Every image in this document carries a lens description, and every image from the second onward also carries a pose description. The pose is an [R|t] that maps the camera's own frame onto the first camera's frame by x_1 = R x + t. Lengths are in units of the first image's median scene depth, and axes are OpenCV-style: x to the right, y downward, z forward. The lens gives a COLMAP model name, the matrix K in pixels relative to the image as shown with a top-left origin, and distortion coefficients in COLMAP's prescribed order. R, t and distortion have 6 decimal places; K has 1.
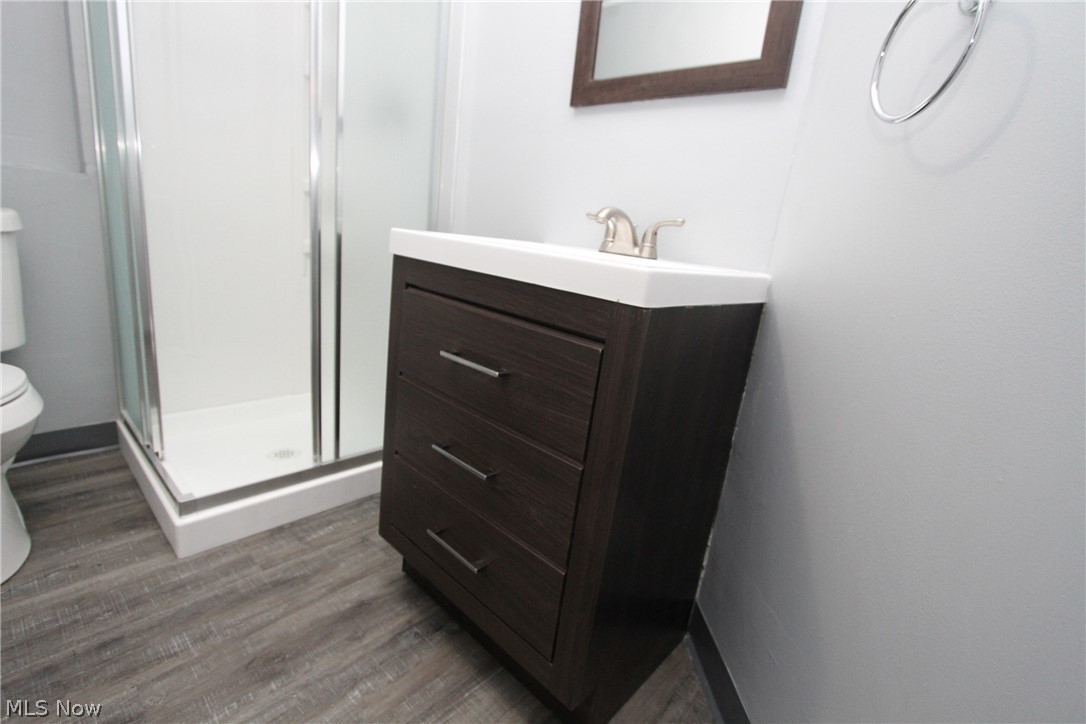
lens RADIAL K [[500.0, 0, 543.5], [0, 500.0, 357.2], [0, 0, 1]] dist [-0.019643, 0.002803]
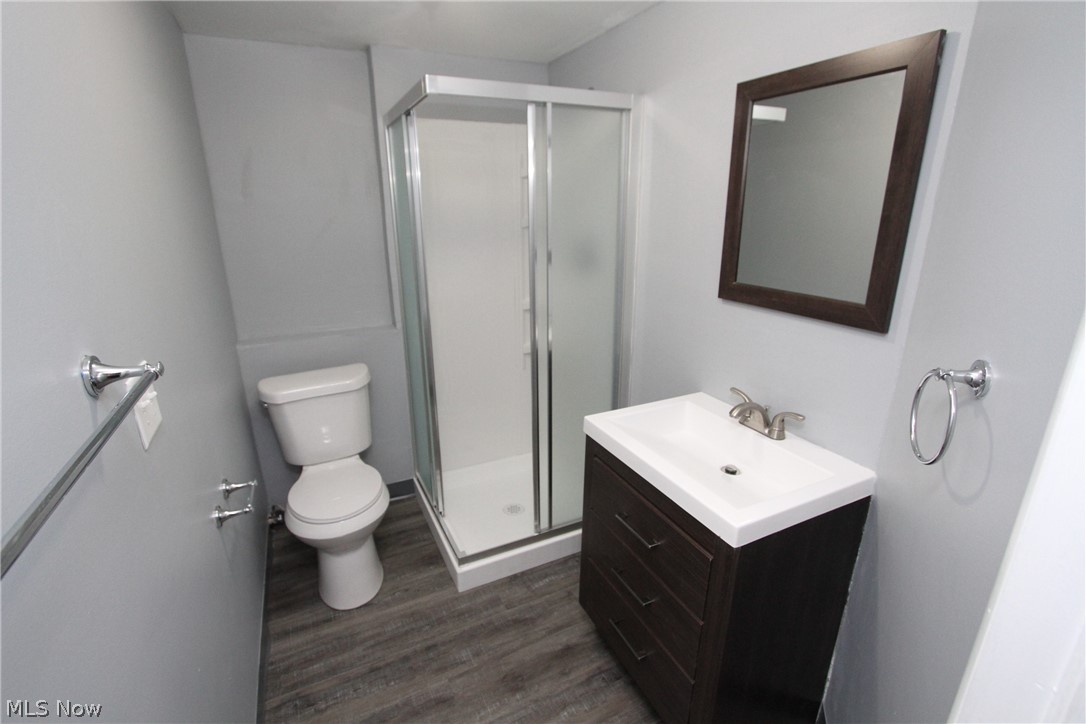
lens RADIAL K [[500.0, 0, 542.5], [0, 500.0, 358.7], [0, 0, 1]] dist [-0.019643, 0.002803]
pose [[0.923342, -0.000349, -0.383978, 0.132515], [0.013693, 0.999393, 0.032020, -0.412172], [0.383734, -0.034823, 0.922787, -0.367823]]
